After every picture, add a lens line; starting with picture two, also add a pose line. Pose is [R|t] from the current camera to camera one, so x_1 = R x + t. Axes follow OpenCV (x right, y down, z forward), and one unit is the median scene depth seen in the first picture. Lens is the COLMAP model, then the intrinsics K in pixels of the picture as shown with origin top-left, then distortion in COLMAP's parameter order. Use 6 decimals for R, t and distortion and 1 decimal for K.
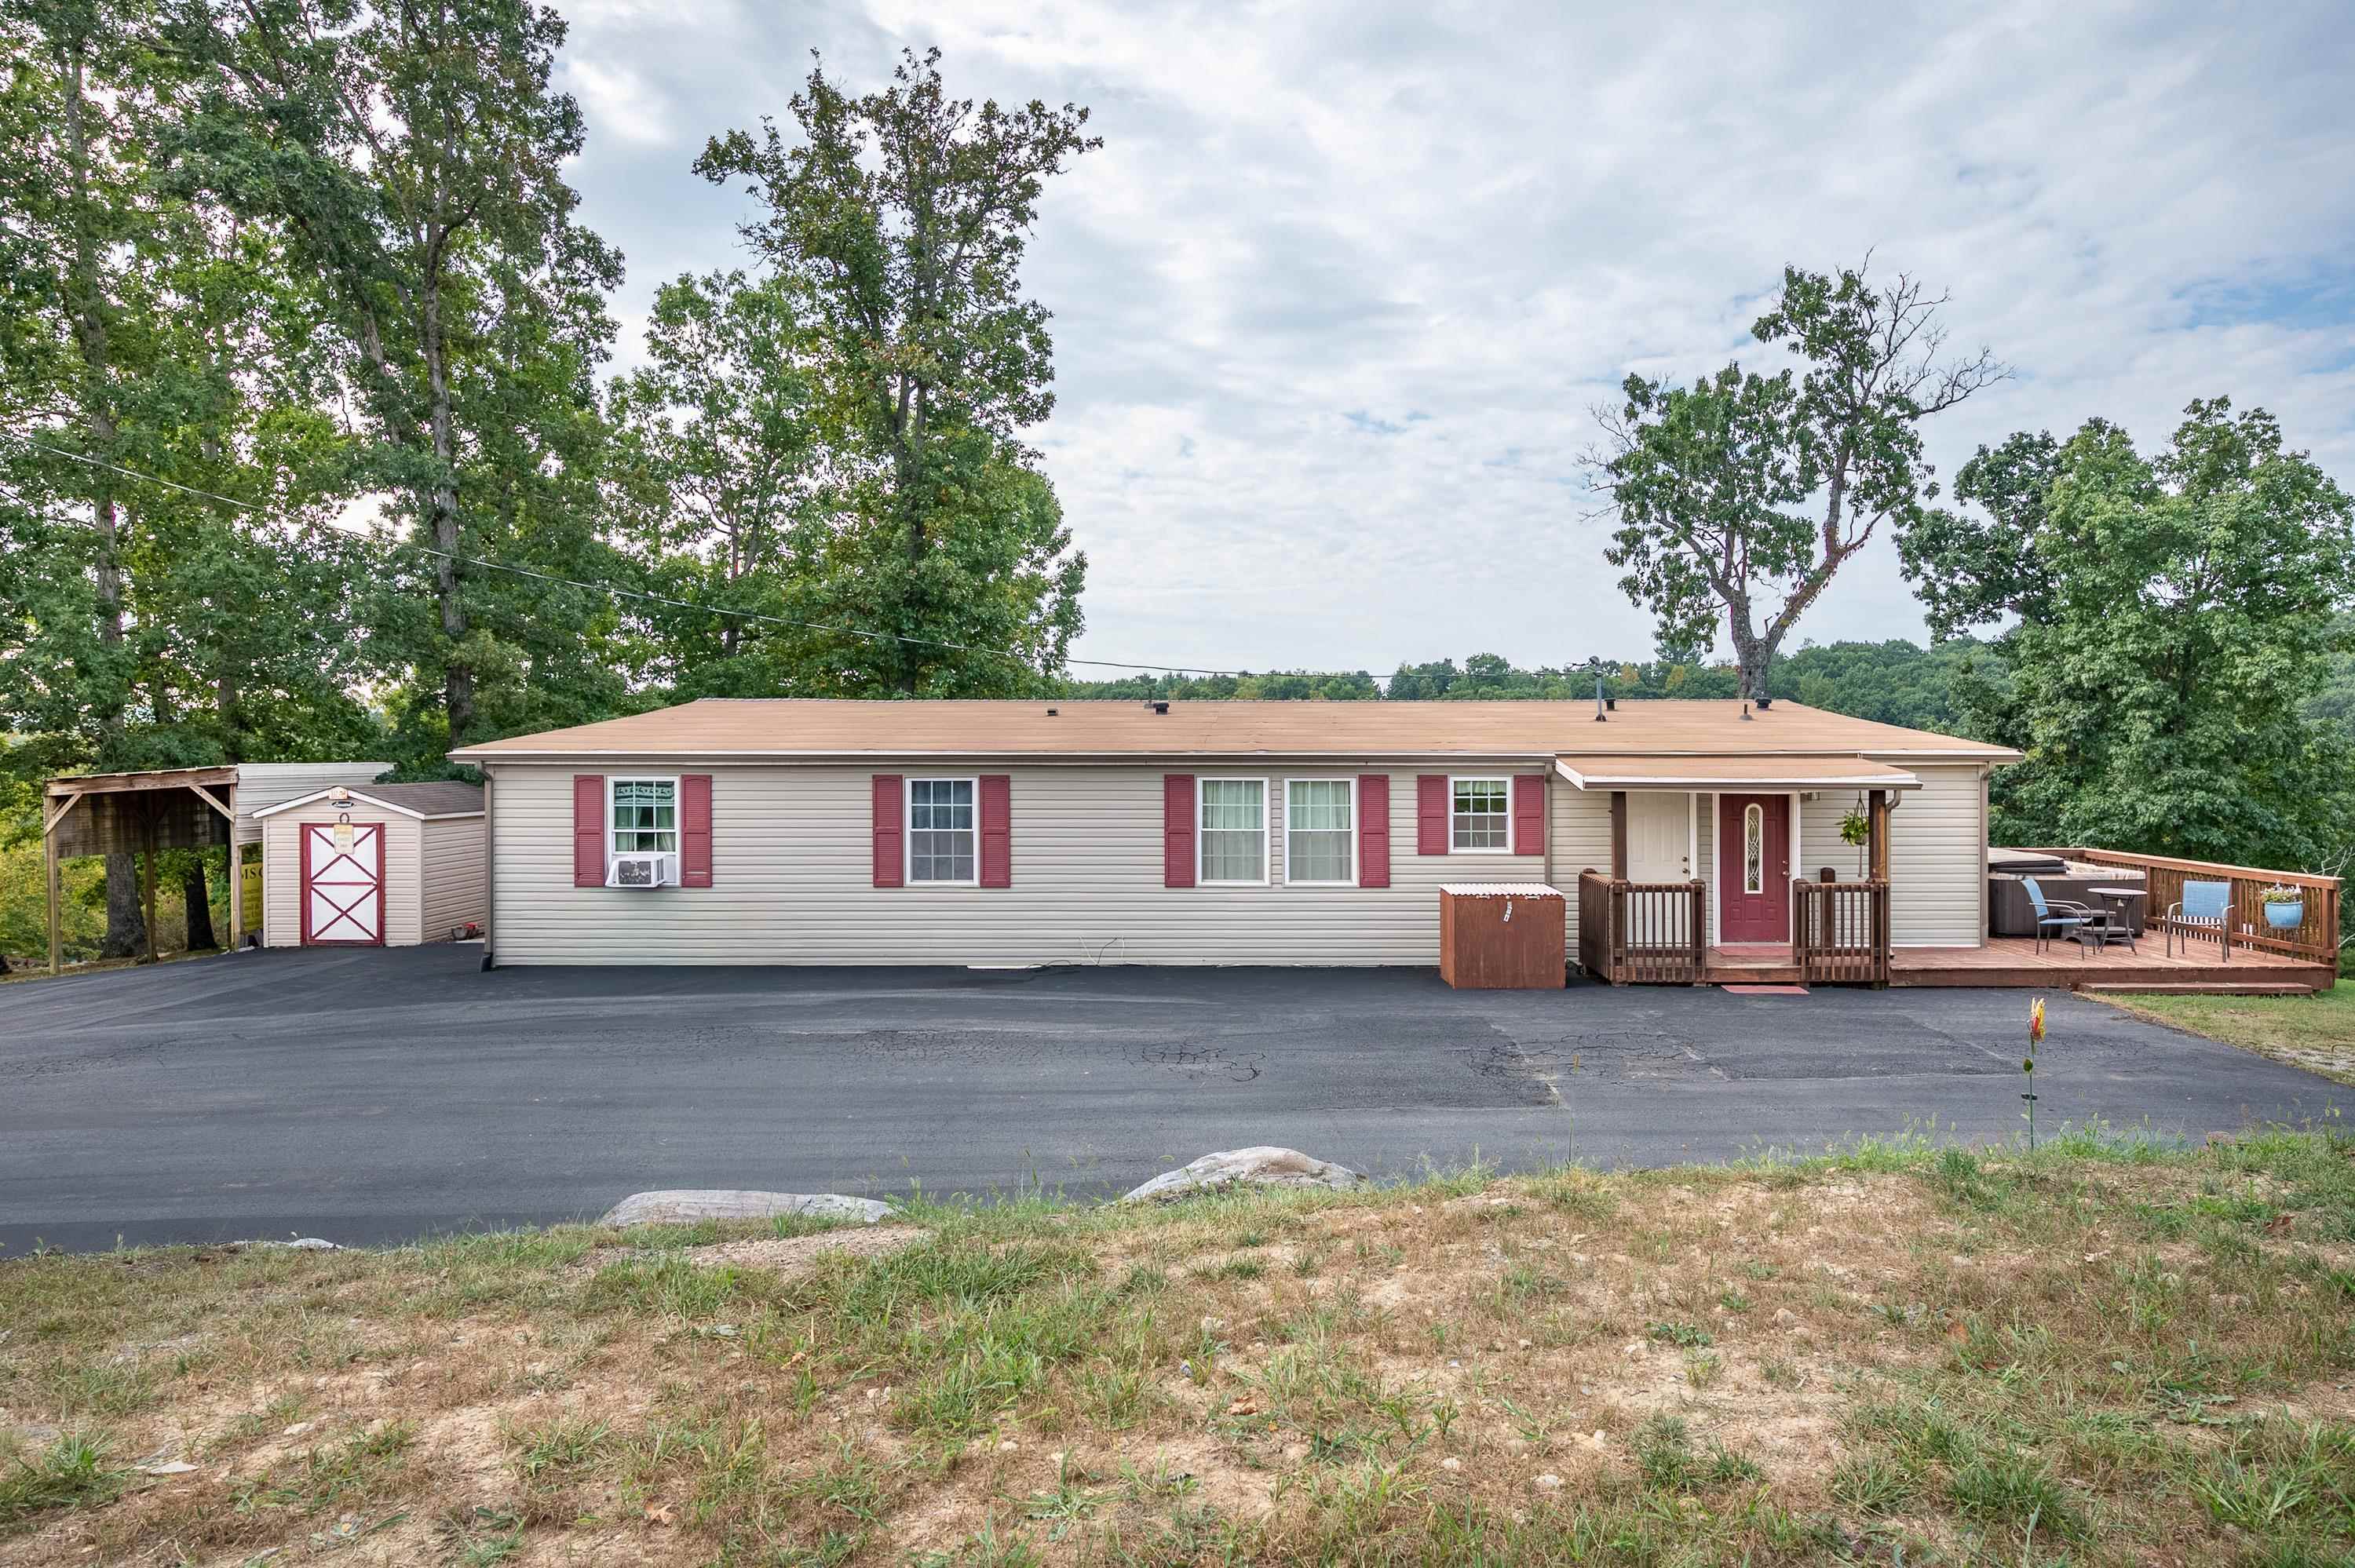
lens RADIAL K [[1377.0, 0, 1249.9], [0, 1377.0, 727.6], [0, 0, 1]] dist [-0.006209, -0.000520]
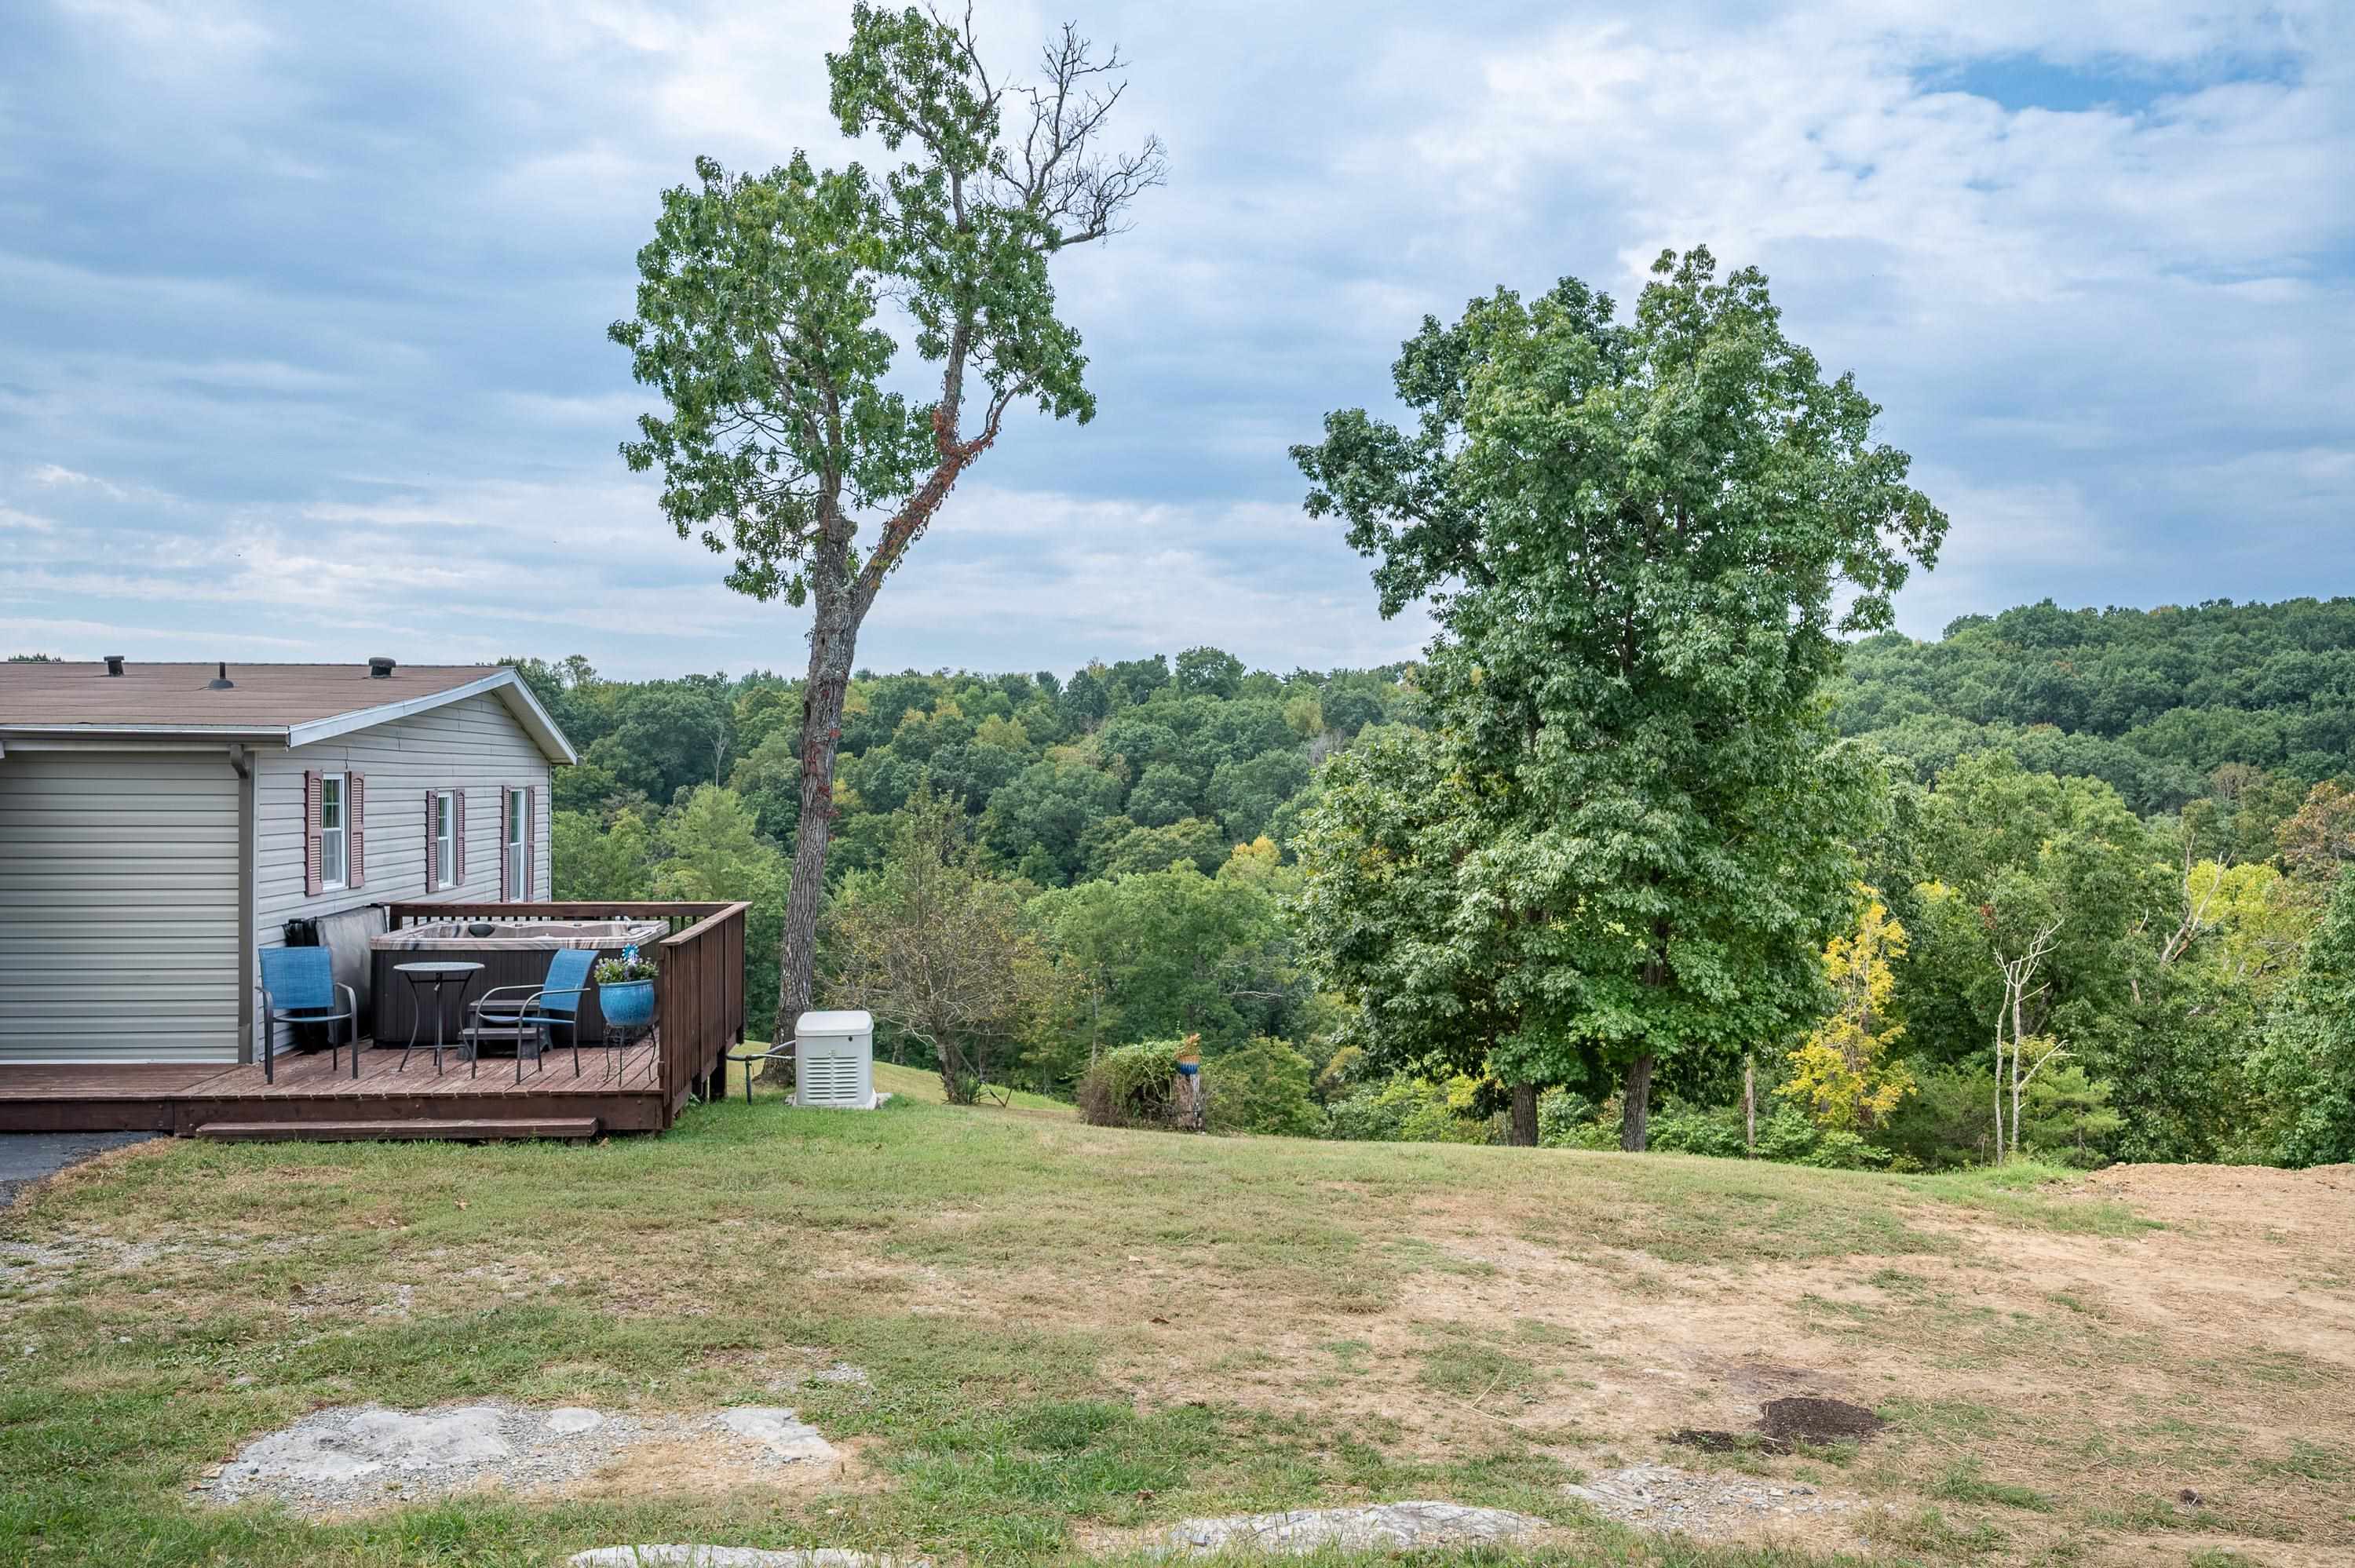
lens RADIAL K [[2038.0, 0, 1172.4], [0, 2038.0, 752.0], [0, 0, 1]] dist [-0.017229, -0.005501]
pose [[0.993606, 0.005753, 0.112758, 0.442793], [-0.005330, 0.999978, -0.004053, 0.015139], [-0.112779, 0.003426, 0.993614, 0.050236]]
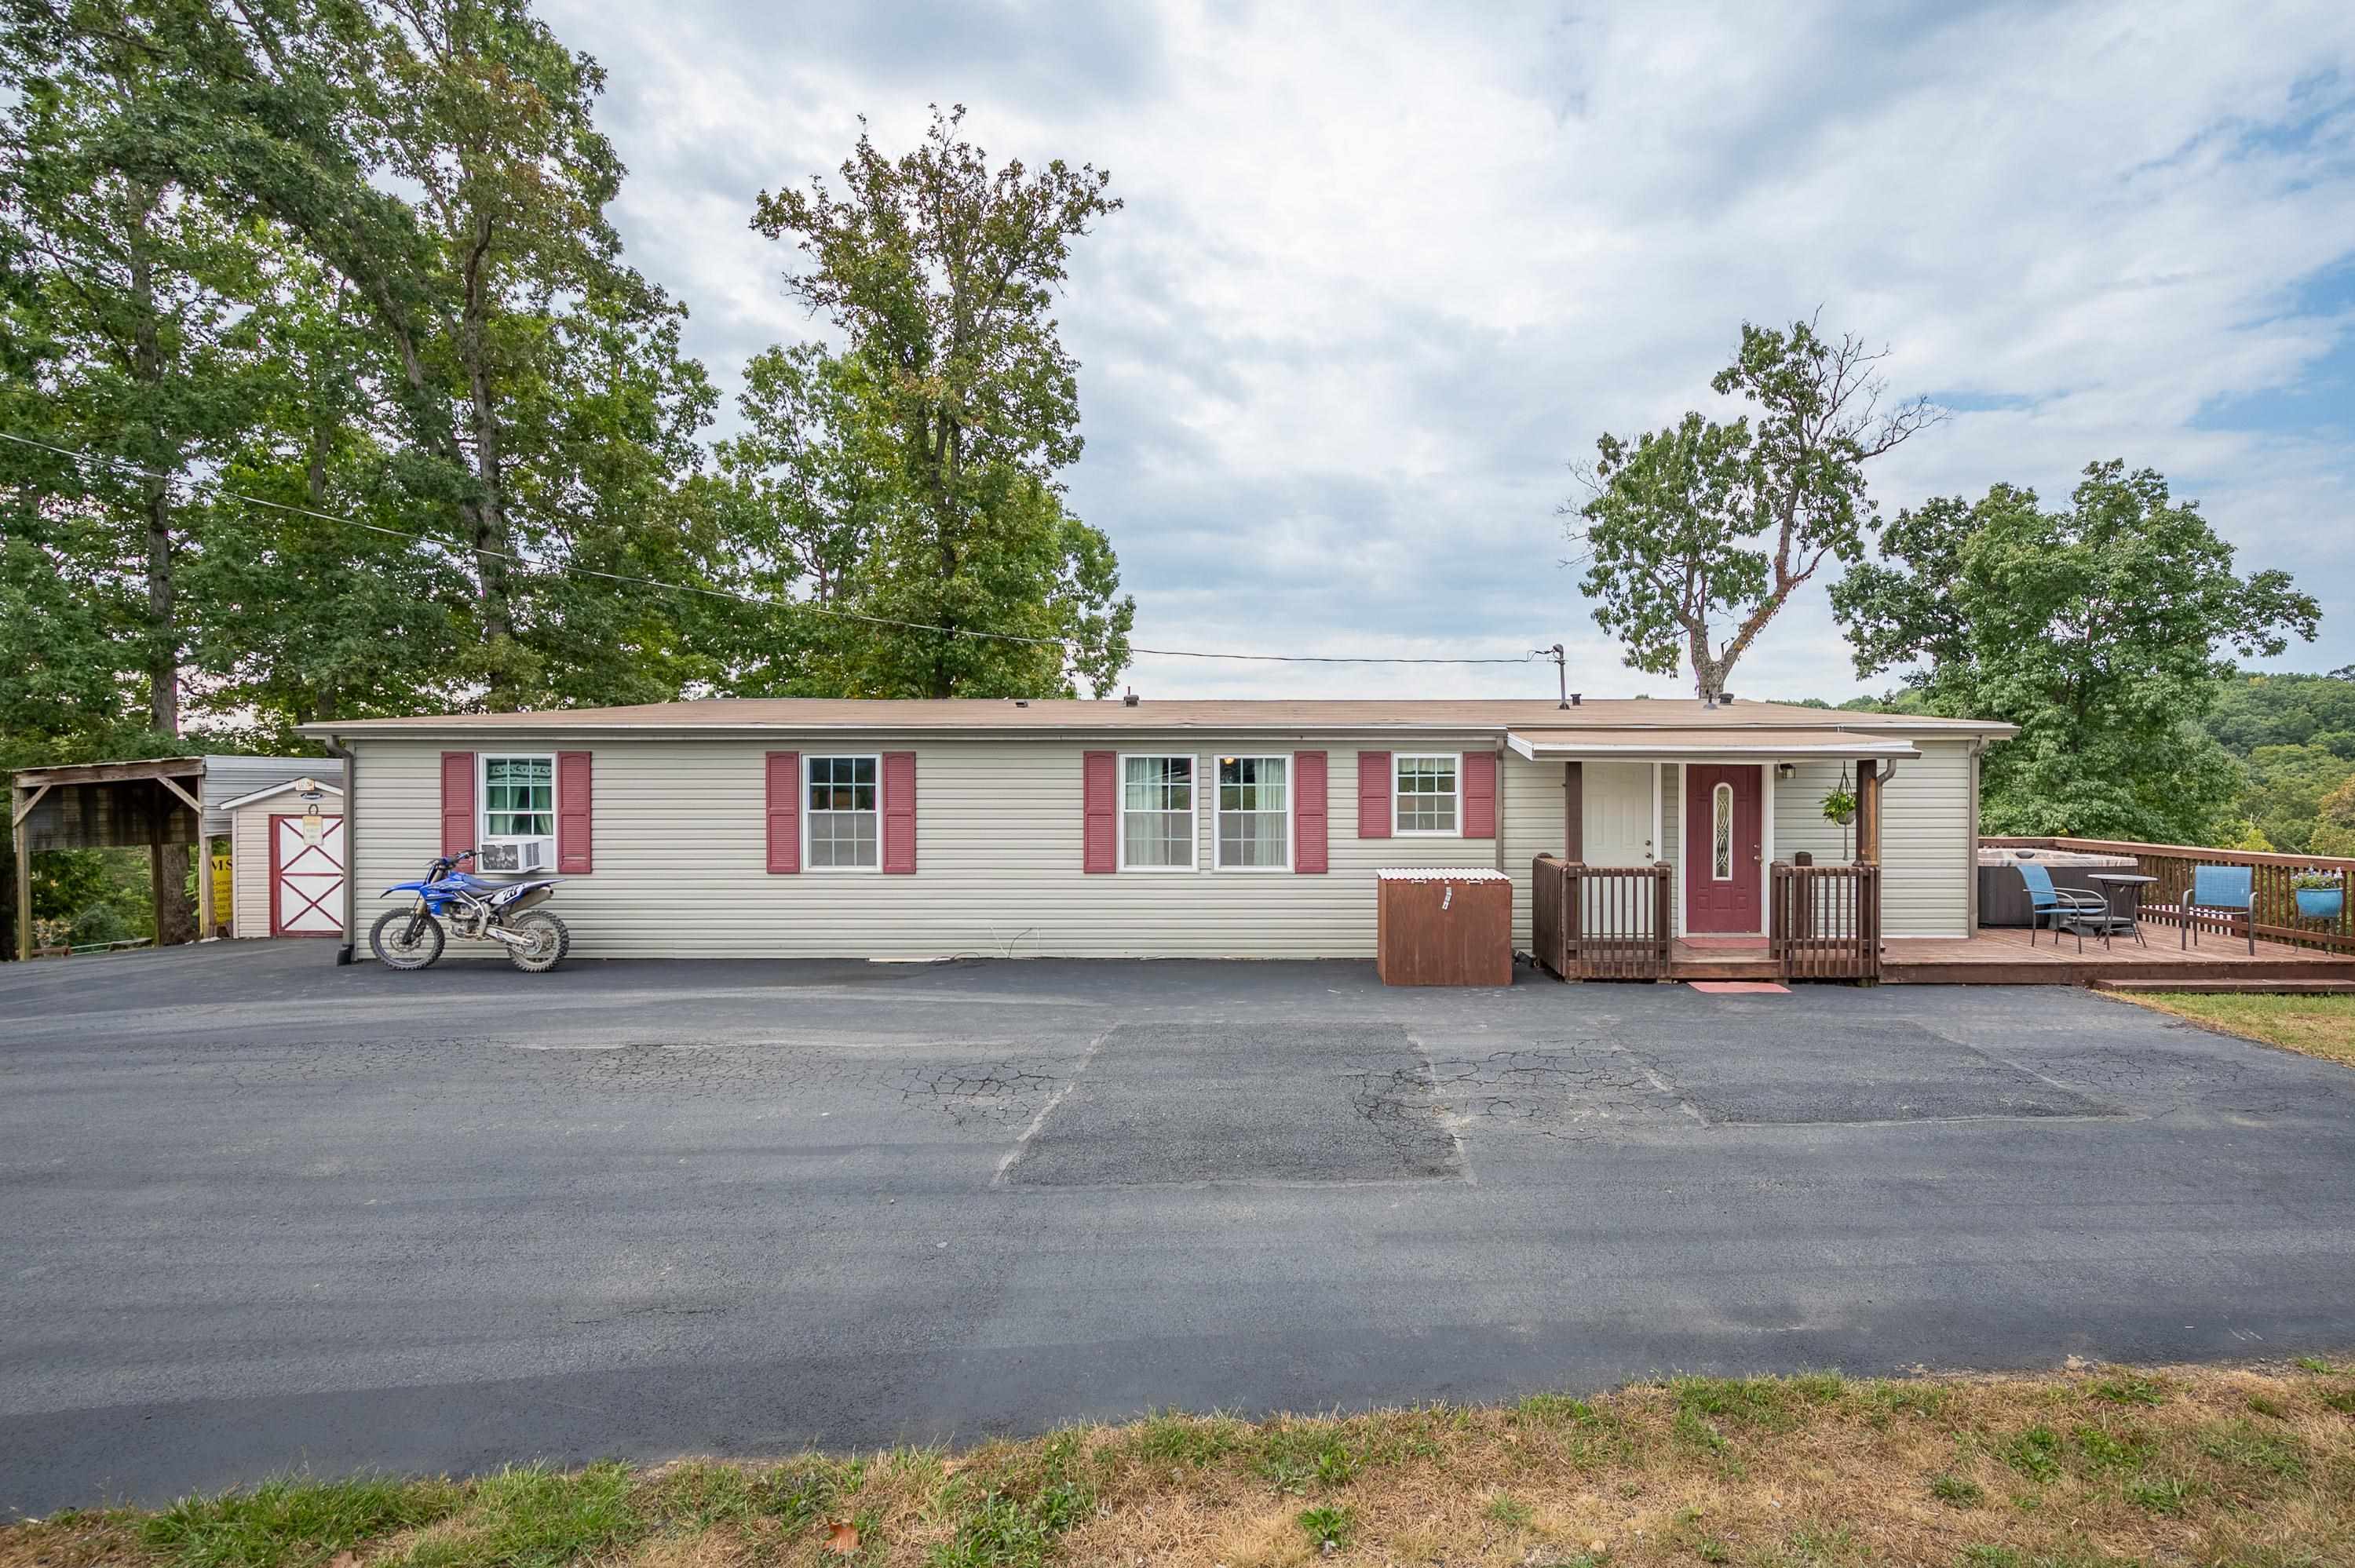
lens RADIAL K [[1038.5, 0, 1327.5], [0, 1038.5, 783.6], [0, 0, 1]] dist [-0.000103, -0.000288]
pose [[0.999987, 0.000228, 0.005166, 0.052292], [-0.000303, 0.999893, 0.014595, 0.024592], [-0.005162, -0.014596, 0.999880, 0.164201]]
